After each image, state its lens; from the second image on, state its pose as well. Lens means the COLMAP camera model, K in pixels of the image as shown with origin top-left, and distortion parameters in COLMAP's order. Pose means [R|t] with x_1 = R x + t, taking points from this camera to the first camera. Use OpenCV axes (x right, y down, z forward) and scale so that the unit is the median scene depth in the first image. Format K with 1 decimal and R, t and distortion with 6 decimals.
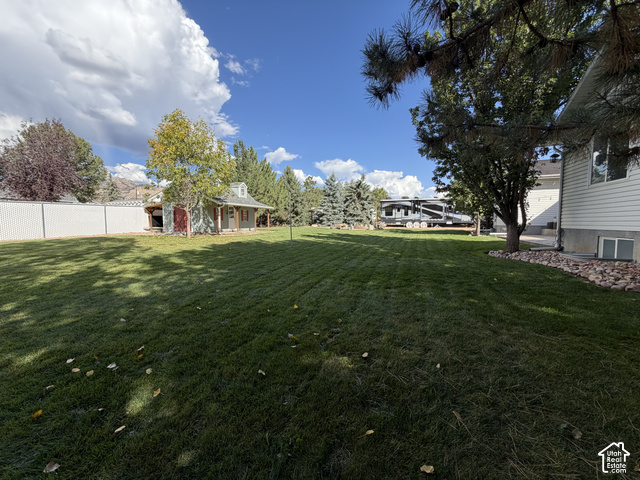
lens RADIAL K [[252.2, 0, 320.7], [0, 252.2, 239.0], [0, 0, 1]] dist [0.000144, 0.000005]
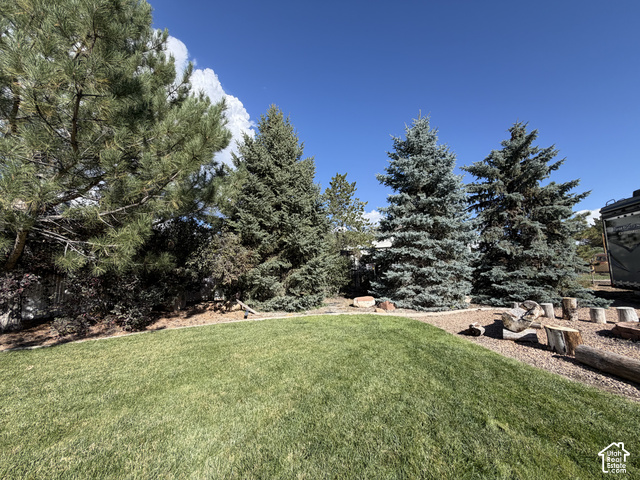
lens RADIAL K [[252.2, 0, 320.7], [0, 252.2, 239.8], [0, 0, 1]] dist [0.000144, 0.000005]
pose [[0.993136, -0.025113, -0.114235, -0.038222], [0.003010, 0.981842, -0.189678, -0.068079], [0.116924, 0.188032, 0.975178, 0.737808]]
